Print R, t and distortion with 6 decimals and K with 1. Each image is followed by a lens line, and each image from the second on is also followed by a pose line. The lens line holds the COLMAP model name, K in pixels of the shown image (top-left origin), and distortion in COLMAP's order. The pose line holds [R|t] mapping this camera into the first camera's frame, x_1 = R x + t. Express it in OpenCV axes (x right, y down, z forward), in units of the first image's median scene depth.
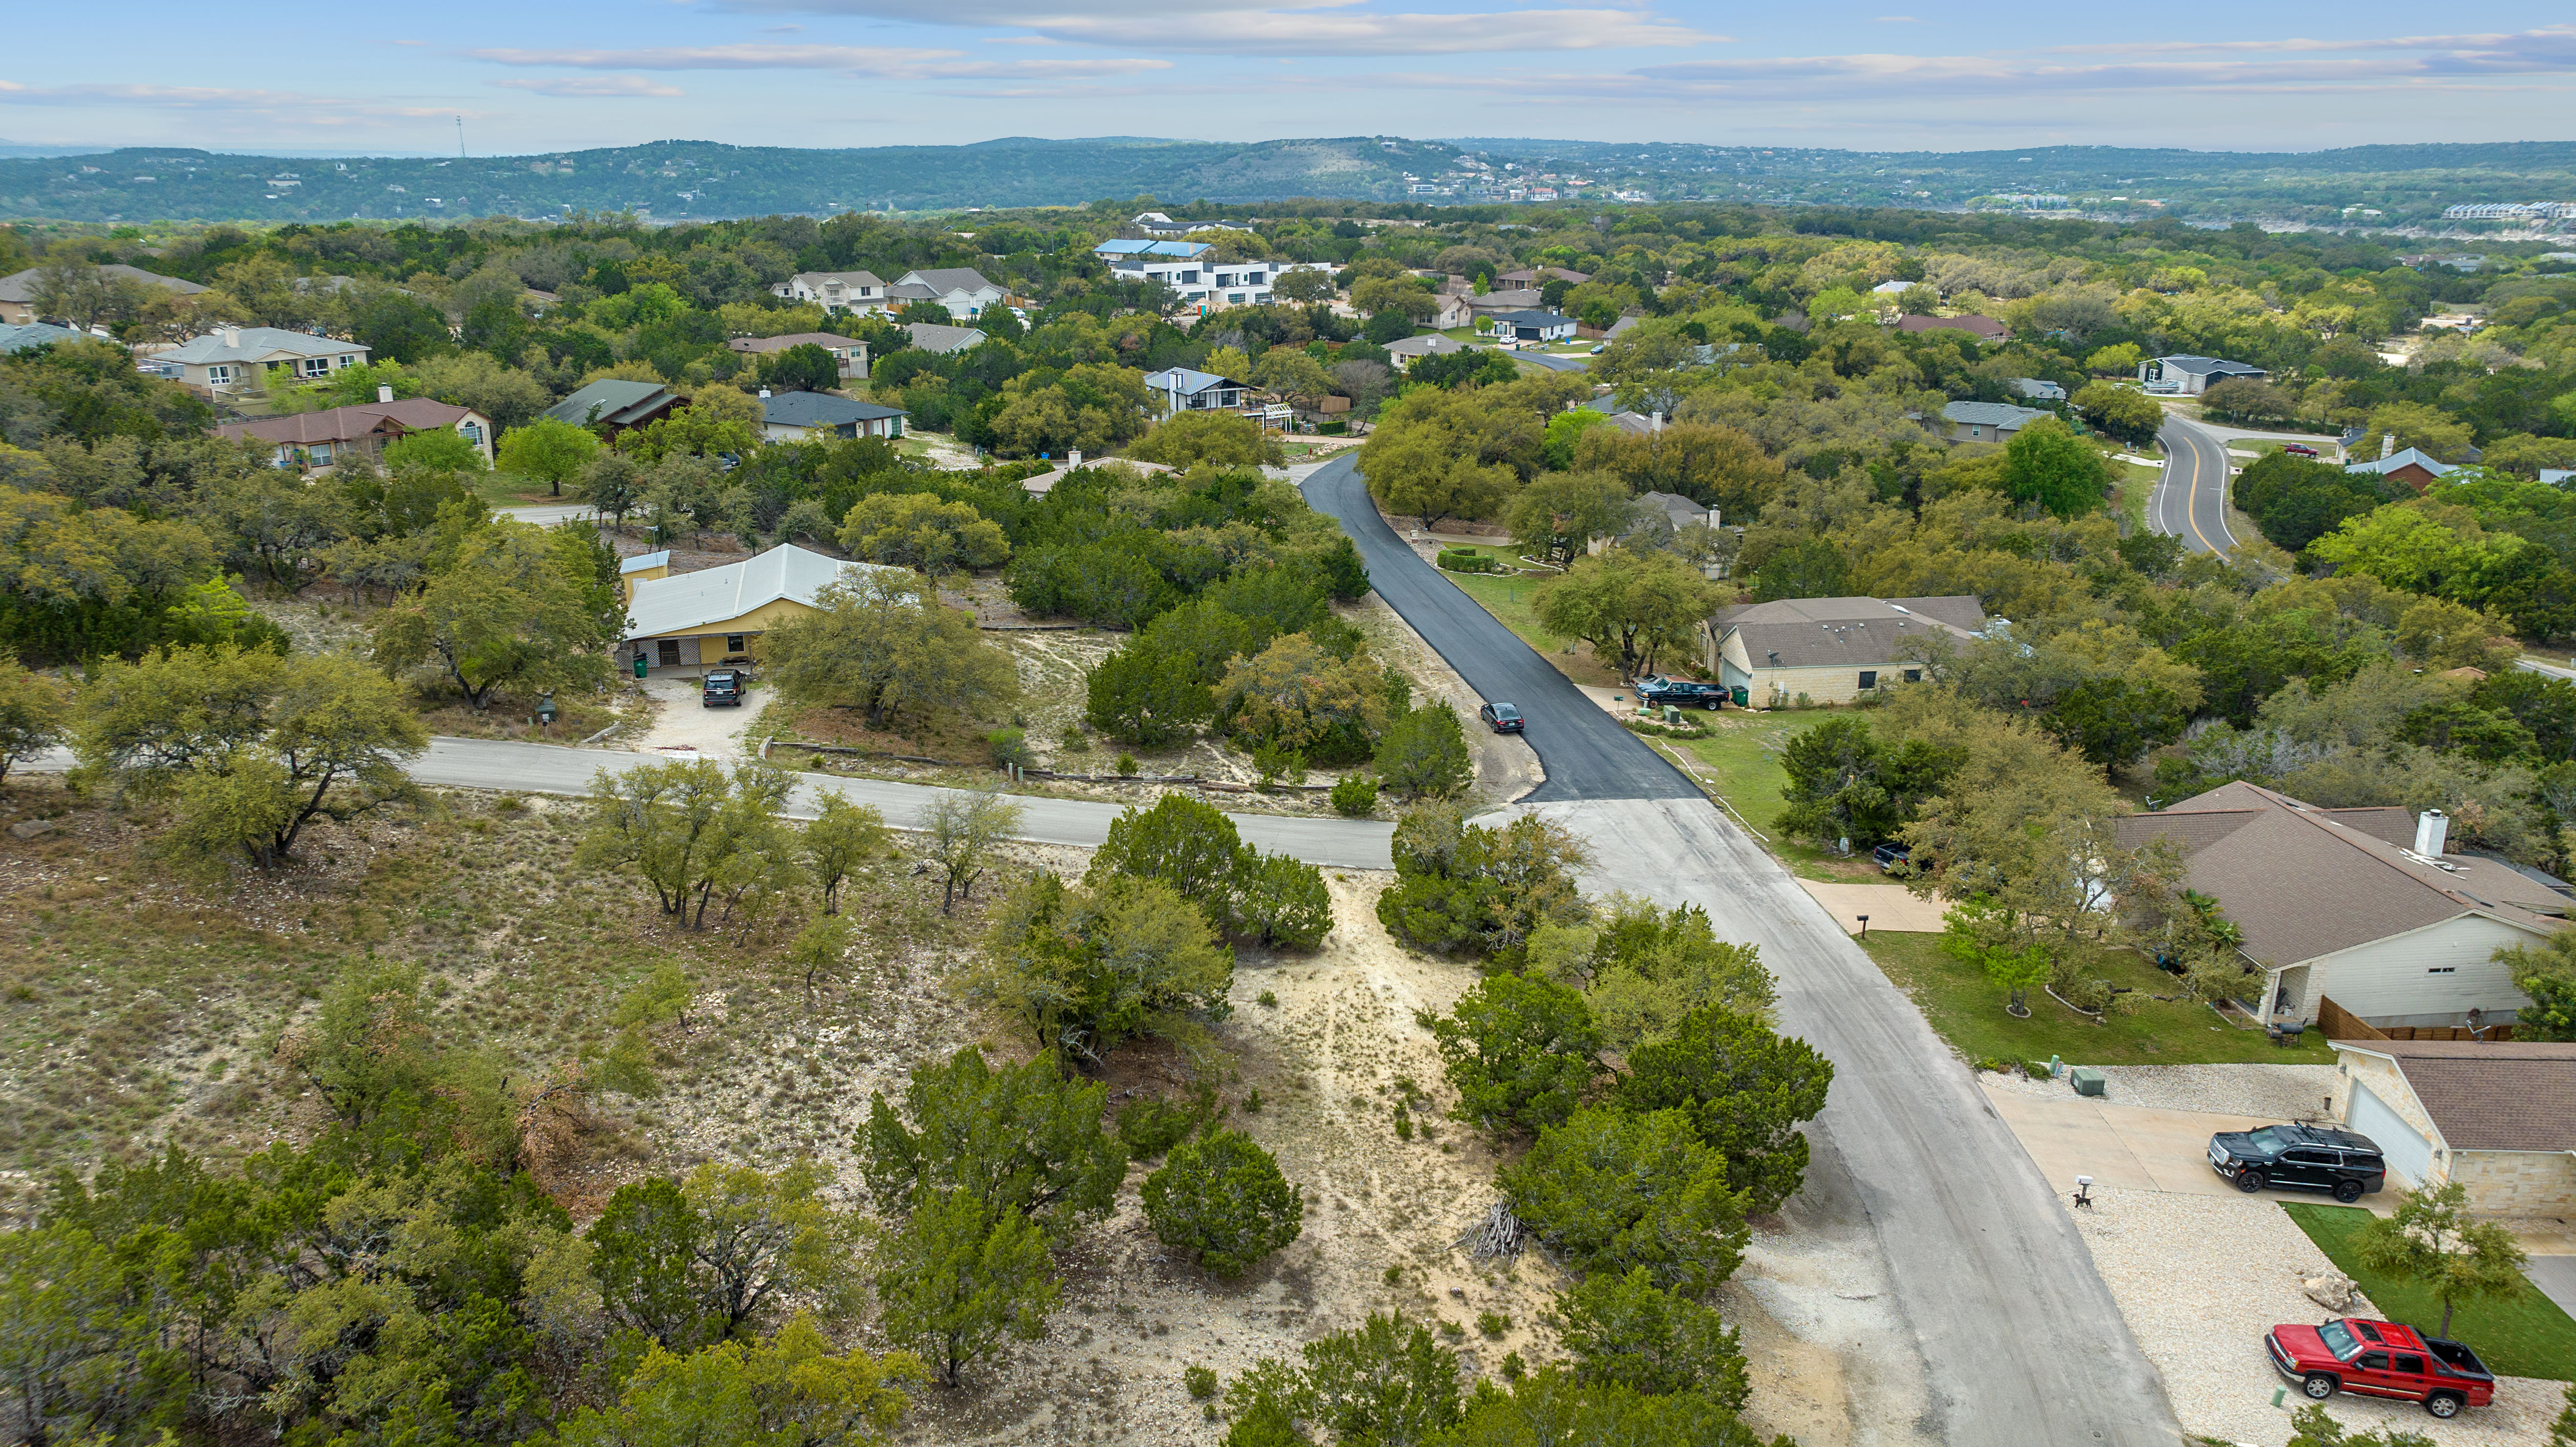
lens RADIAL K [[1807.7, 0, 1288.0], [0, 1807.7, 723.5], [0, 0, 1]] dist [-0.016508, -0.002938]
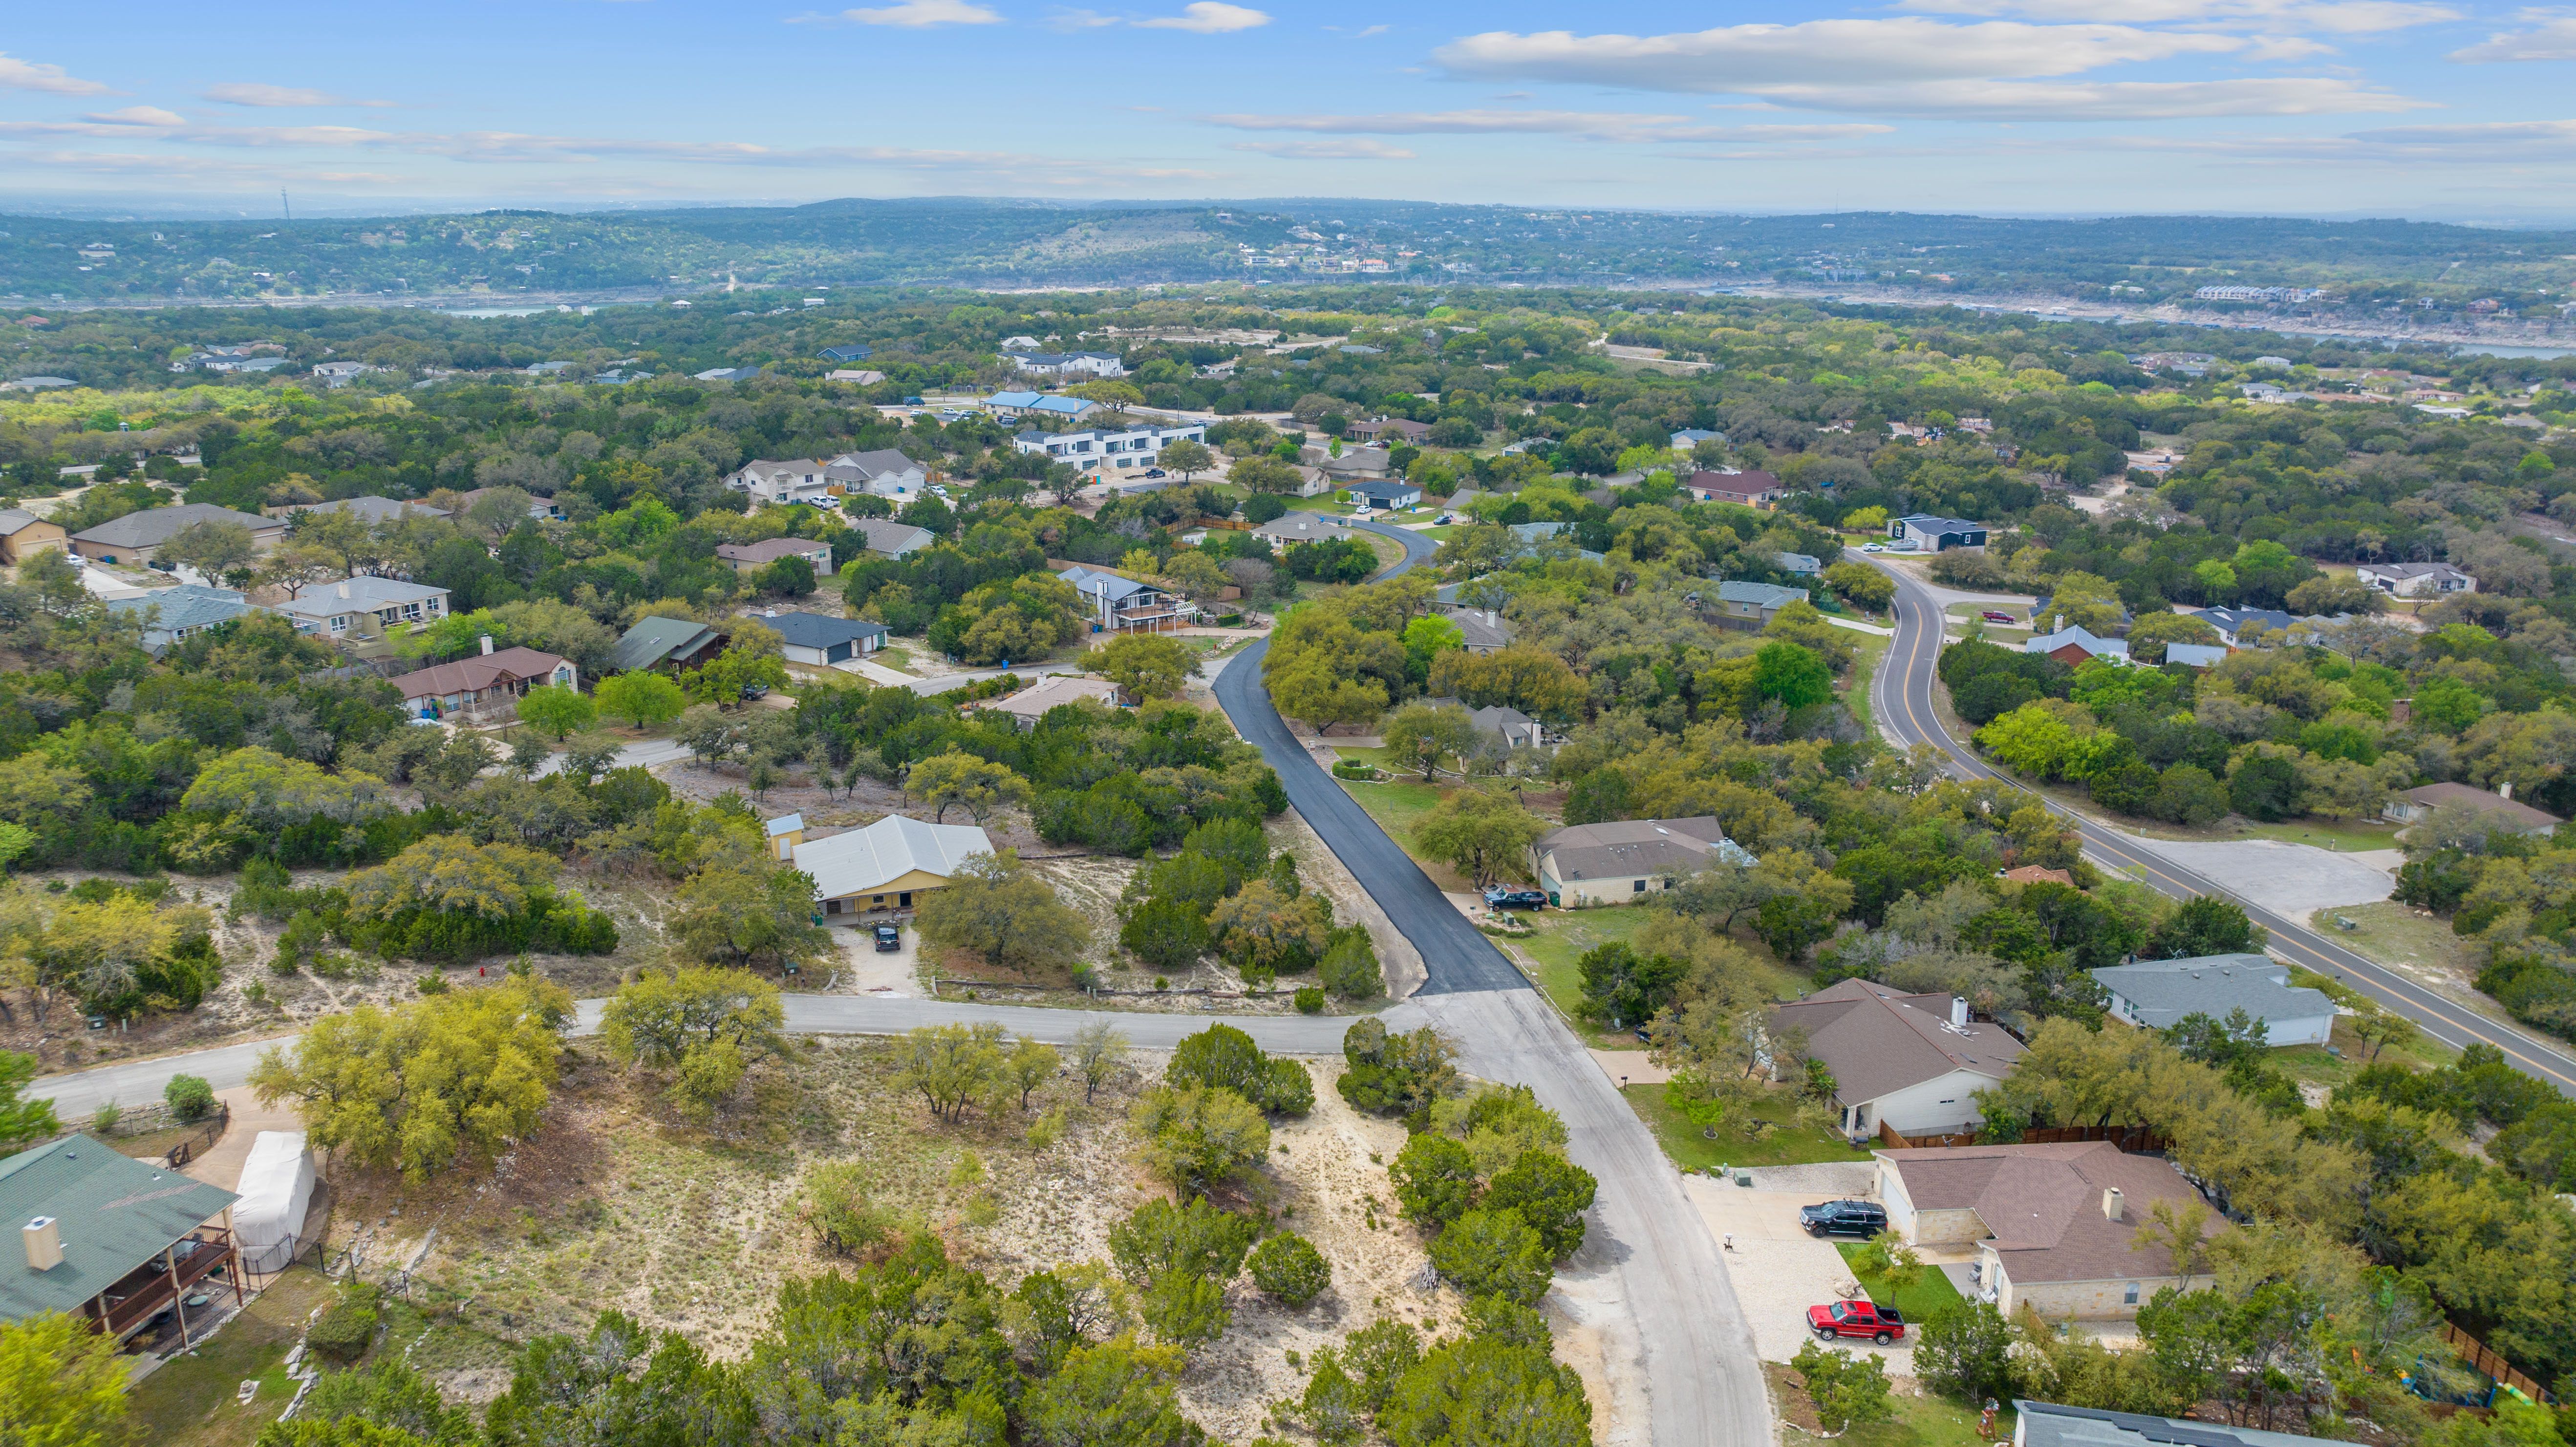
lens RADIAL K [[1807.7, 0, 1288.0], [0, 1807.7, 723.5], [0, 0, 1]] dist [-0.016508, -0.002938]
pose [[0.995938, -0.020885, 0.087583, -0.096156], [0.023084, 0.999441, -0.024169, -0.136594], [-0.087029, 0.026093, 0.995864, -0.473123]]
